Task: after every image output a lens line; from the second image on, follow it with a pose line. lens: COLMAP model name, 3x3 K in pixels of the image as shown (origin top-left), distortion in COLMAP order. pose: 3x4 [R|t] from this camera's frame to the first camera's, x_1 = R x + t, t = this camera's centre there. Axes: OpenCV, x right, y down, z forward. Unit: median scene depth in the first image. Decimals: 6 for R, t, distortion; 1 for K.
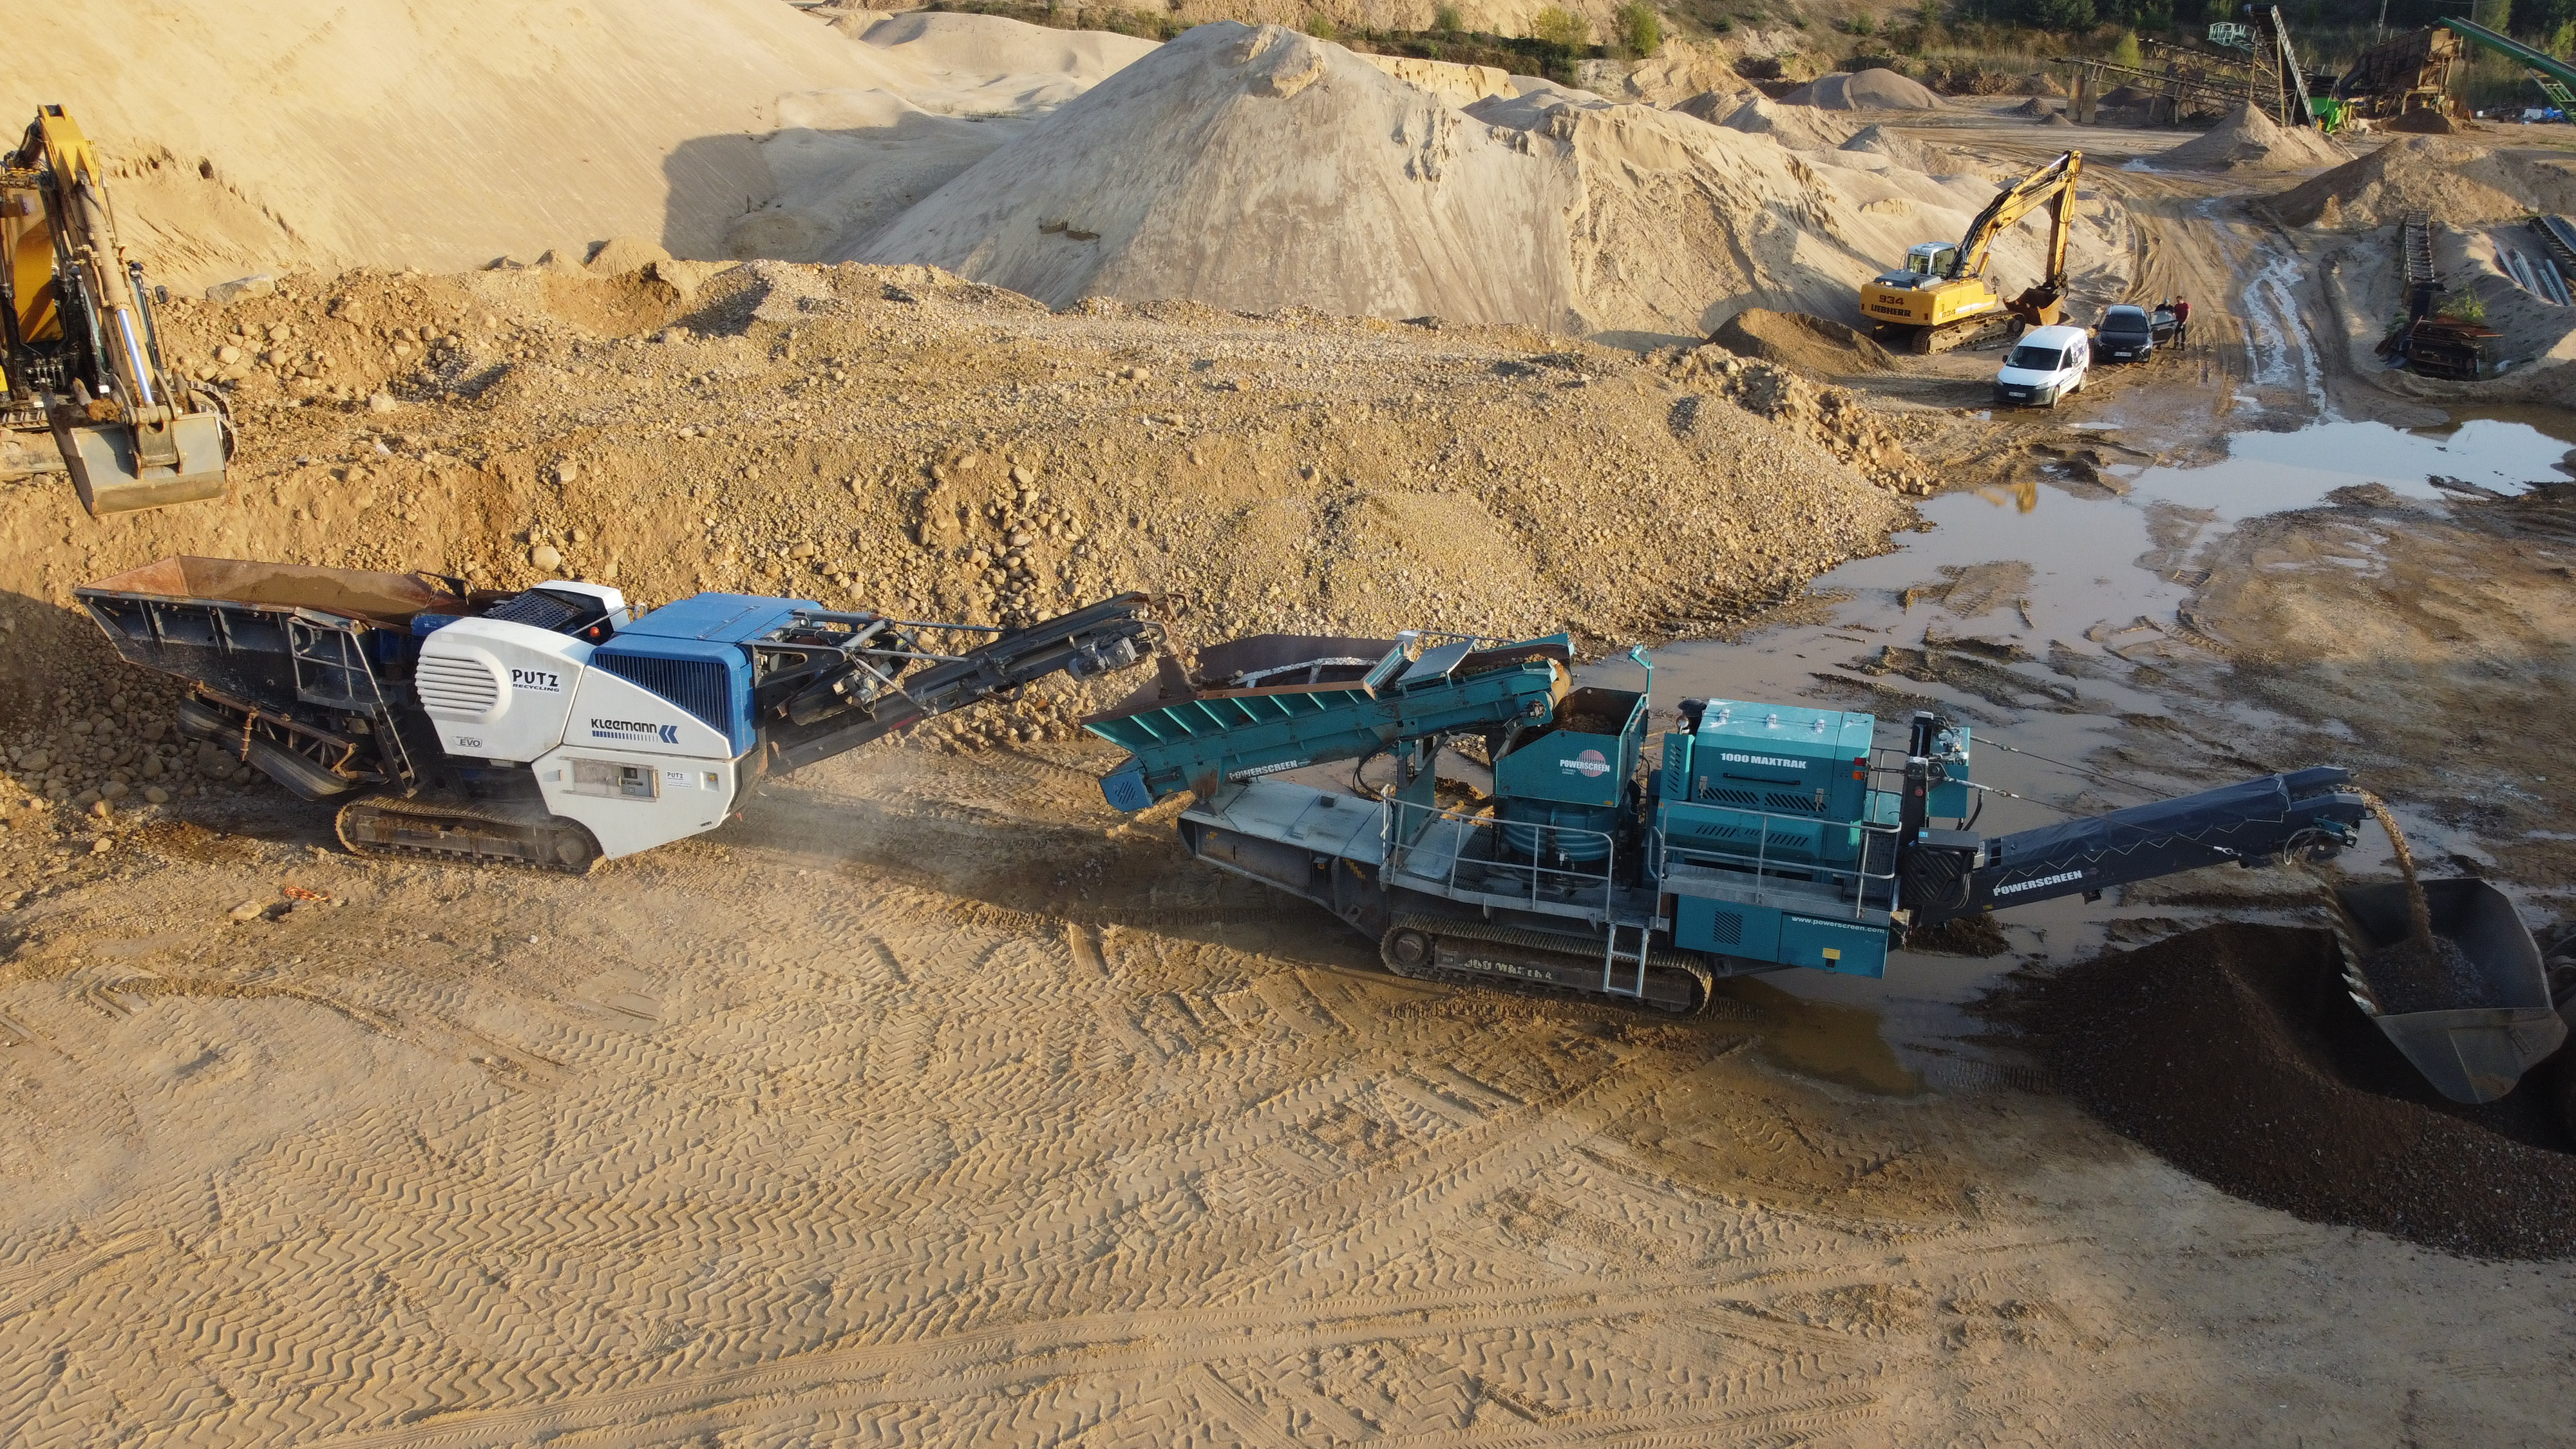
lens RADIAL K [[1962.2, 0, 1288.0], [0, 1962.2, 724.5], [0, 0, 1]] dist [0.004536, -0.016755]
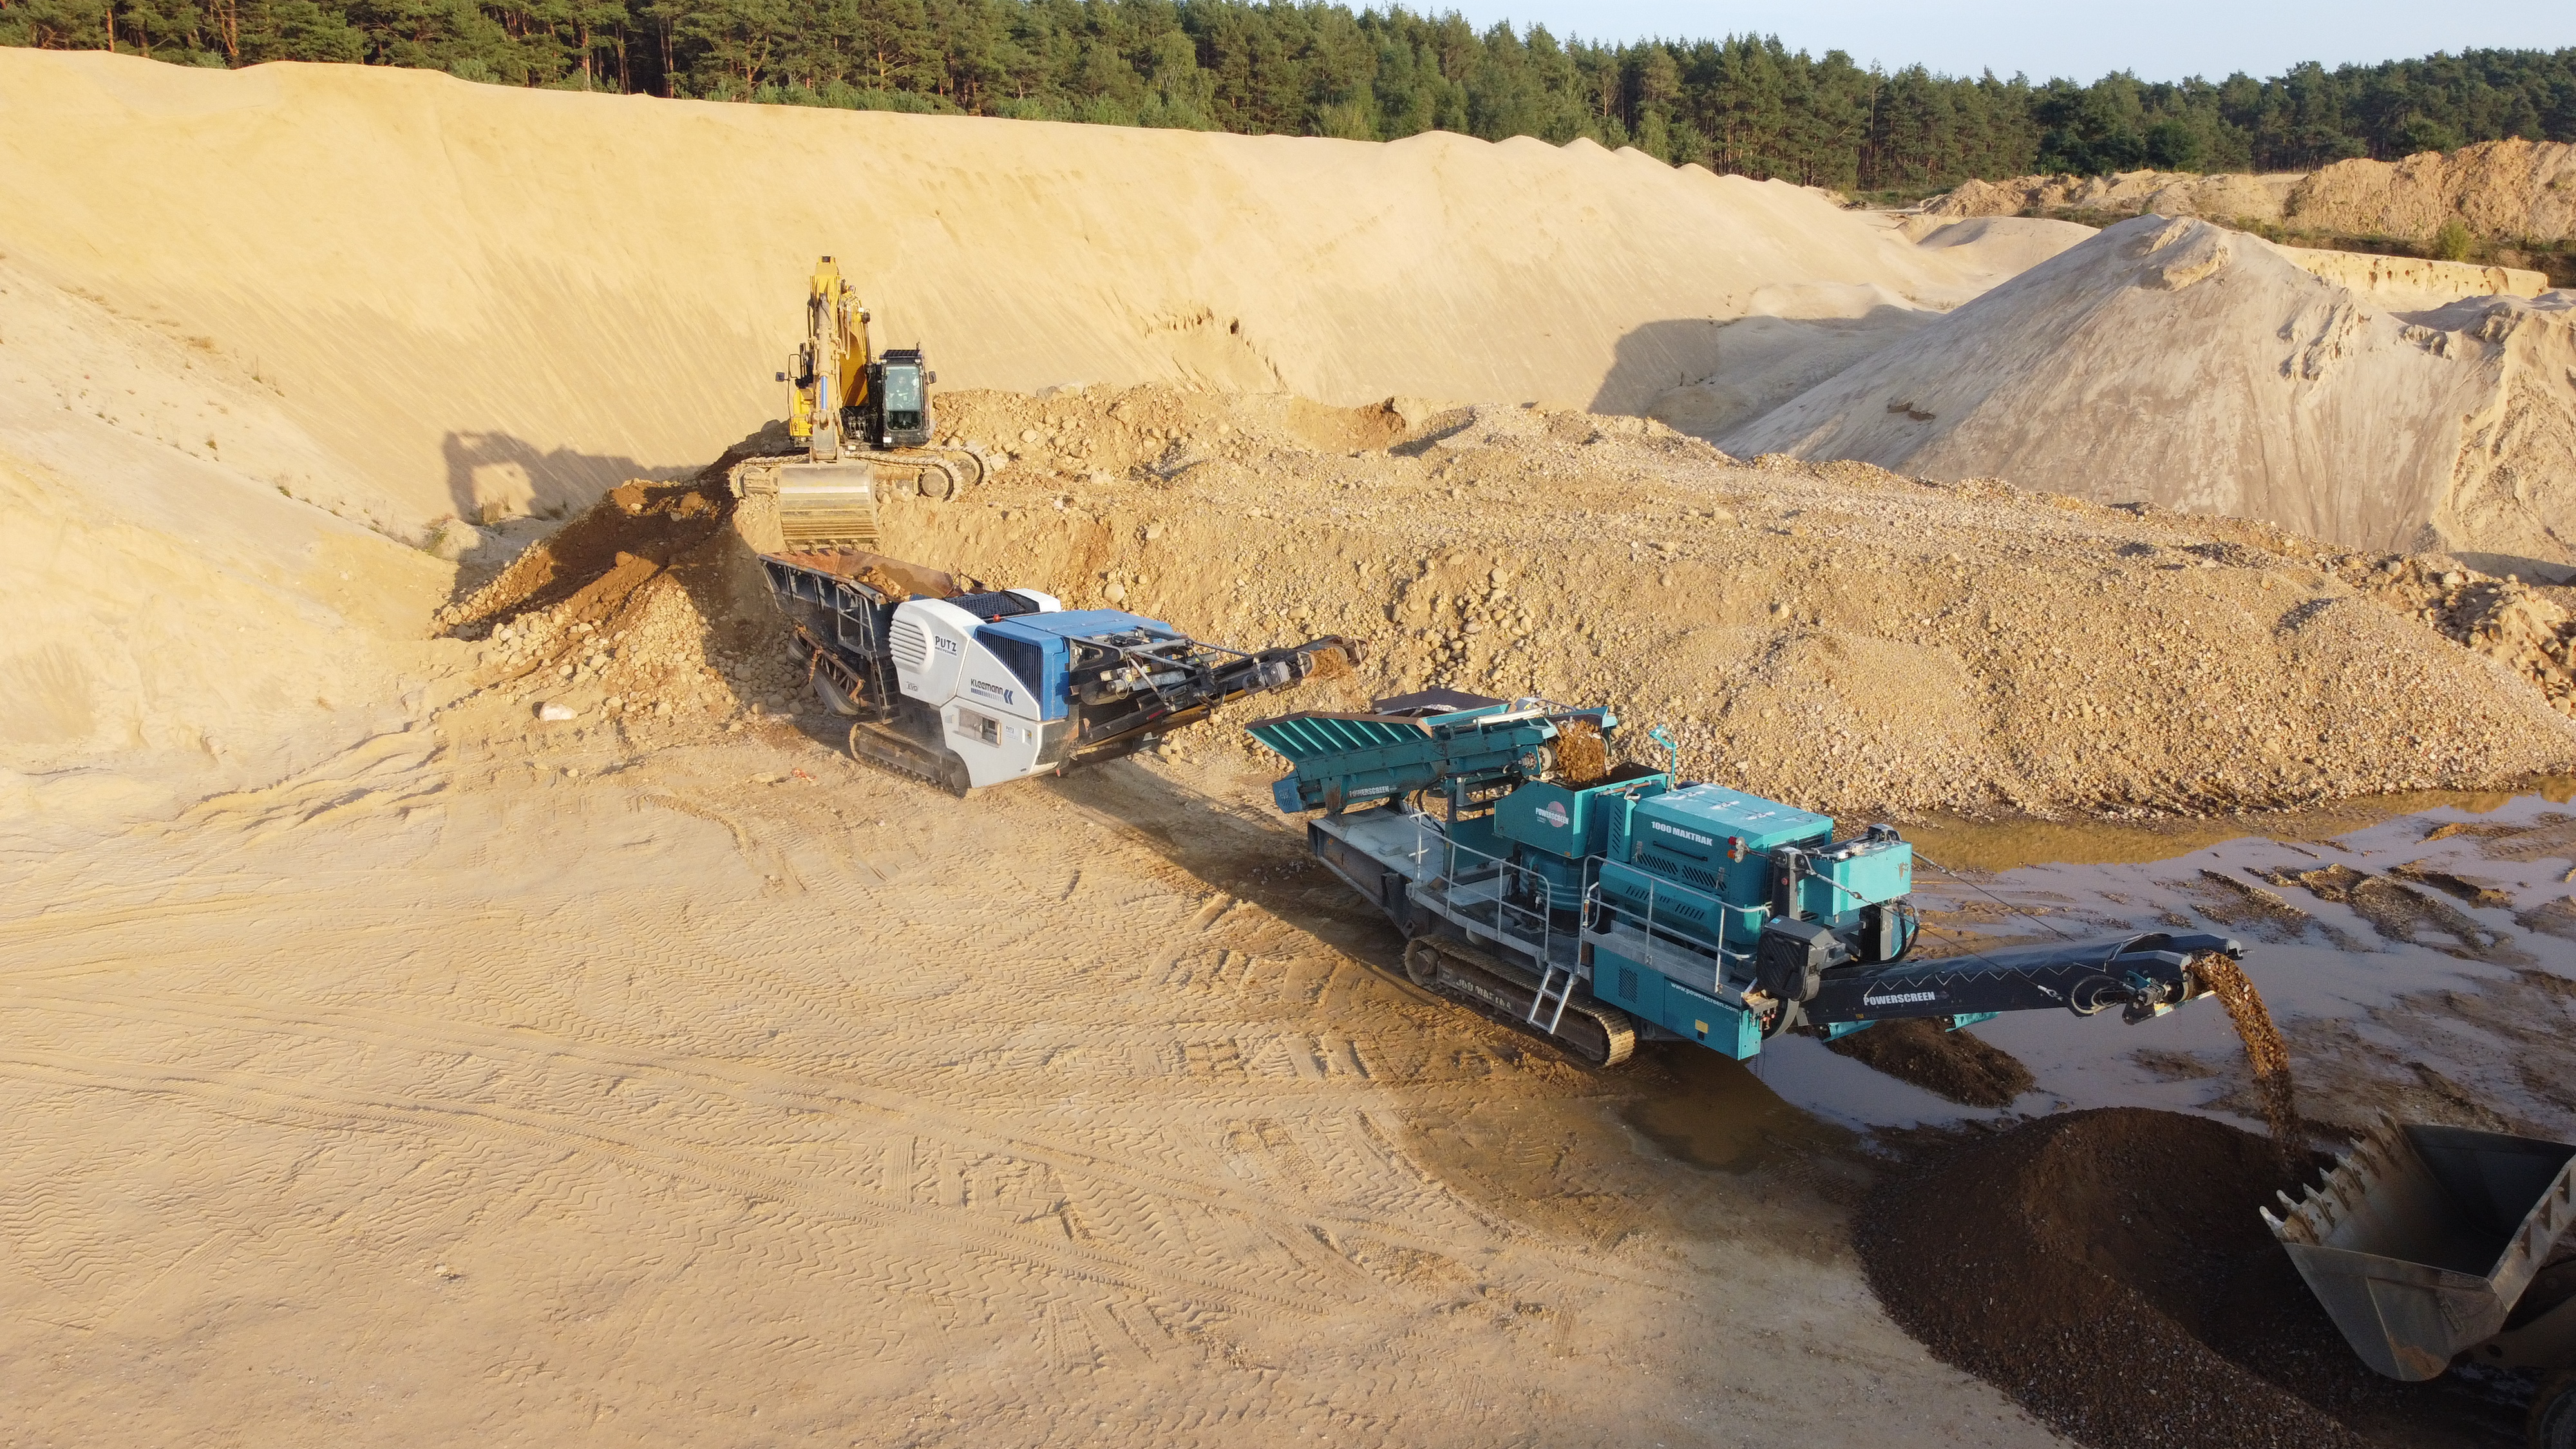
lens RADIAL K [[1962.2, 0, 1288.0], [0, 1962.2, 724.5], [0, 0, 1]] dist [0.004536, -0.016755]
pose [[0.822875, 0.141477, -0.550328, 0.353823], [-0.196923, 0.979491, -0.042643, 0.026386], [0.533009, 0.143462, 0.833859, -0.000916]]
